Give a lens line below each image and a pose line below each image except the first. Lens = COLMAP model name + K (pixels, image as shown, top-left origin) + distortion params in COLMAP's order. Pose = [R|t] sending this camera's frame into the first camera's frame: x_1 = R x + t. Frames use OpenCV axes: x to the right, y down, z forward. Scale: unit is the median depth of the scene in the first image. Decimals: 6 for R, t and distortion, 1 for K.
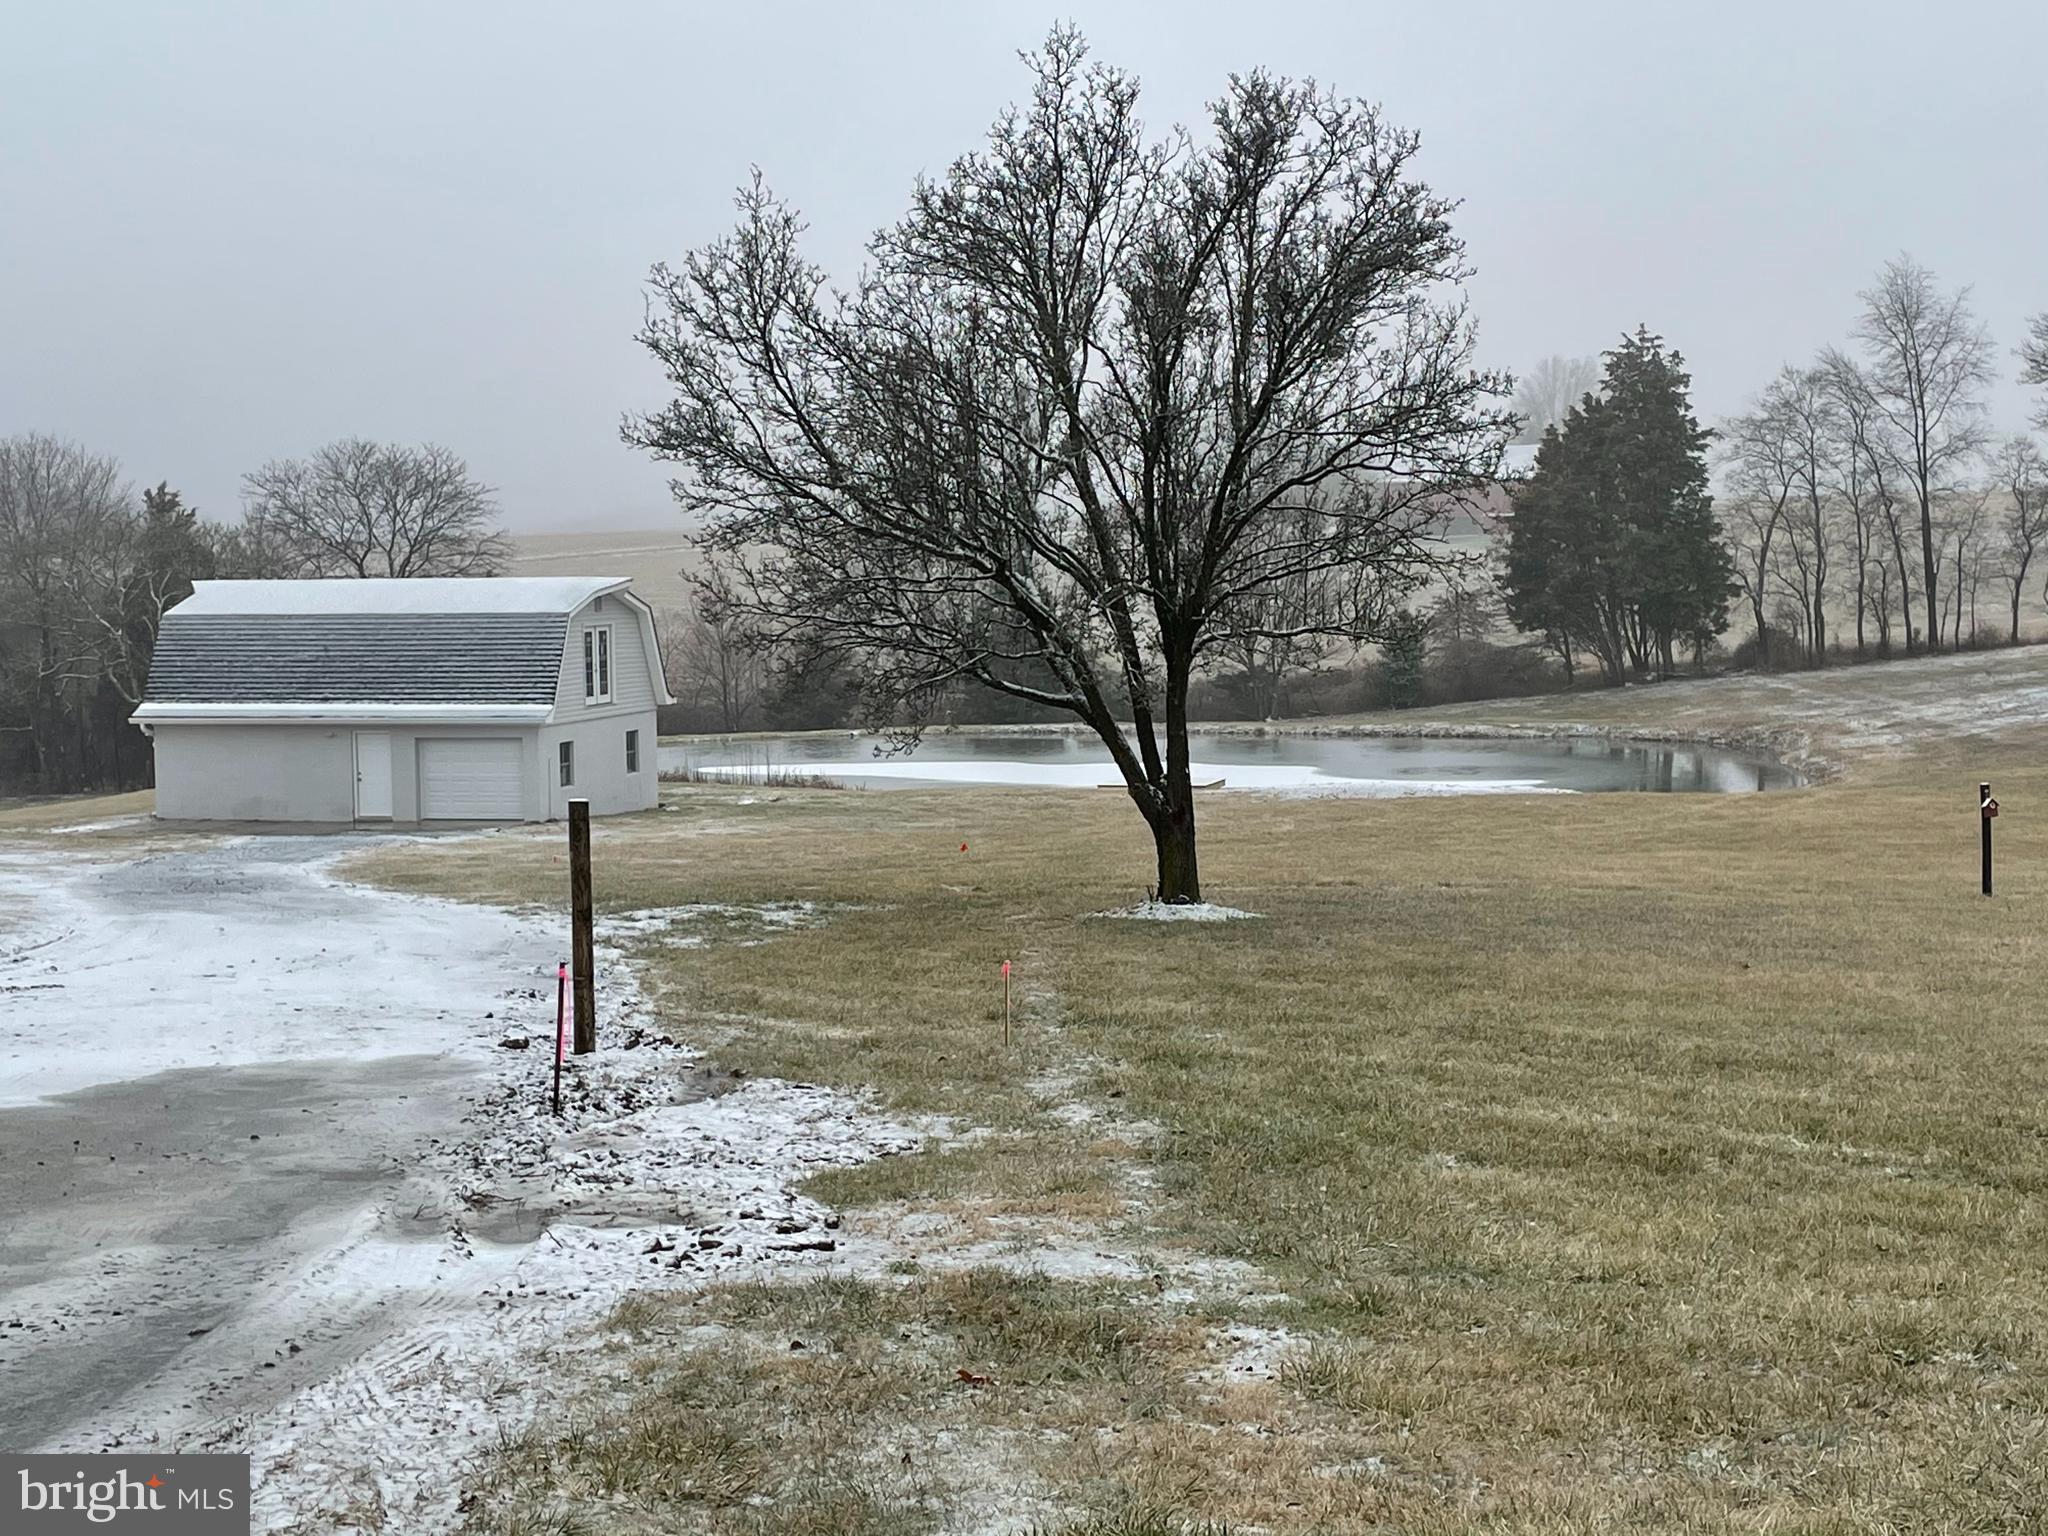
lens RADIAL K [[3030.1, 0, 1024.0], [0, 3030.1, 768.0], [0, 0, 1]] dist [-0.006614, -0.013360]
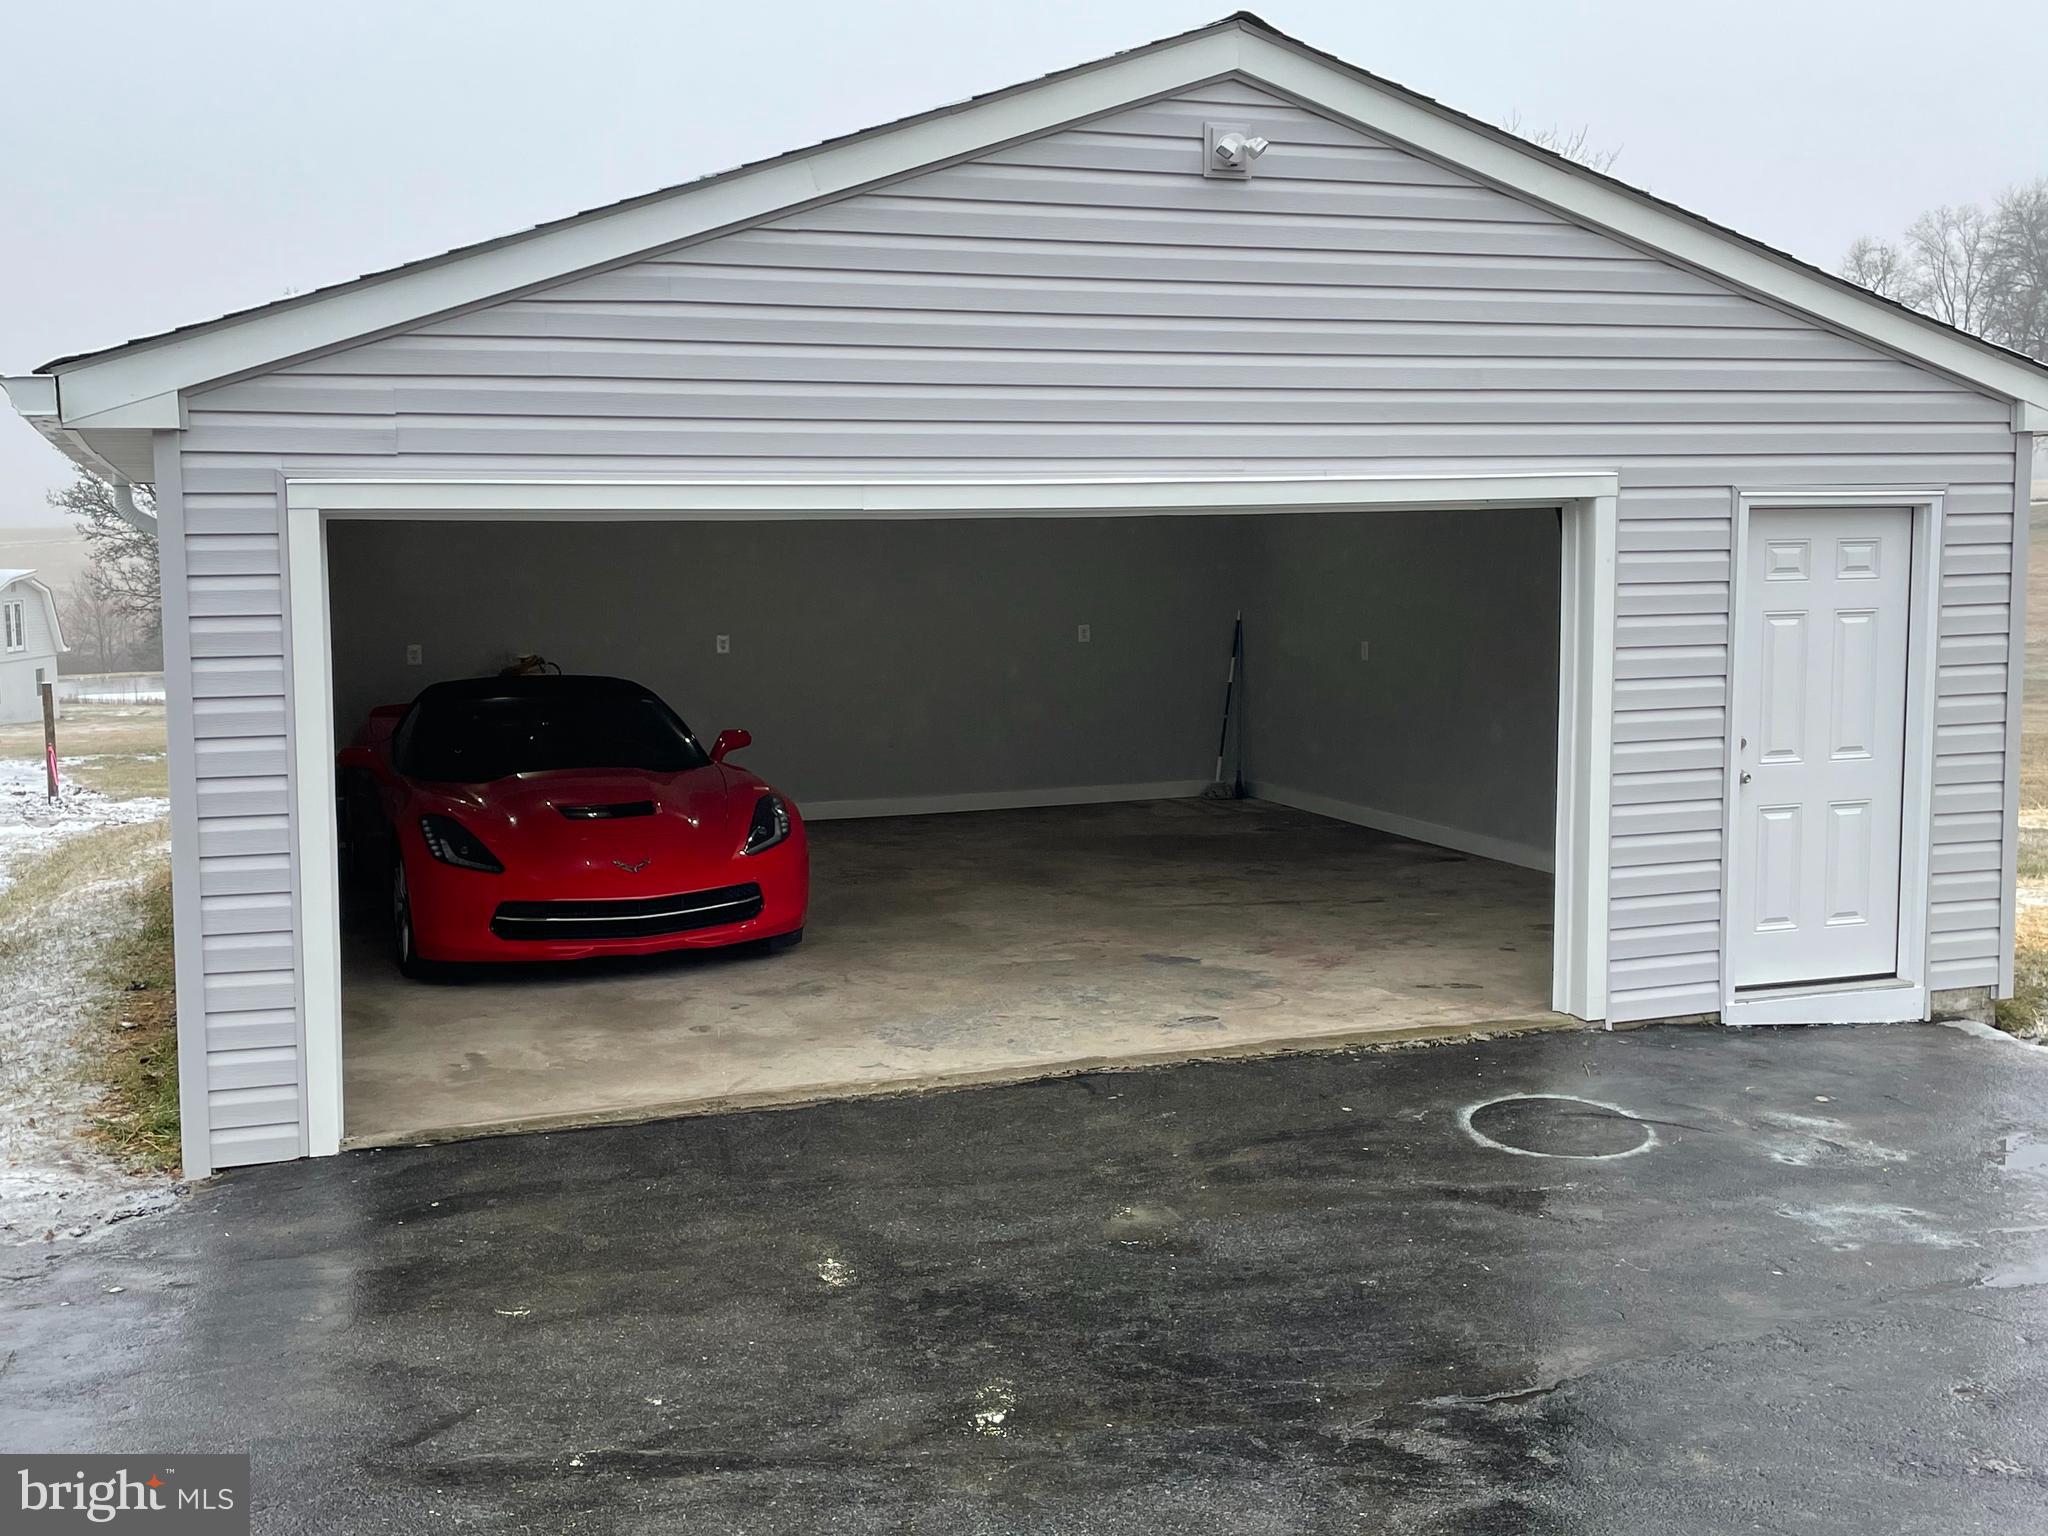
lens RADIAL K [[2175.6, 0, 1024.0], [0, 2175.6, 768.0], [0, 0, 1]] dist [0.020367, 0.006069]
pose [[0.954352, -0.026953, 0.297467, 0.018954], [0.017511, 0.999256, 0.034362, 0.009994], [-0.298172, -0.027584, 0.954113, -0.244559]]
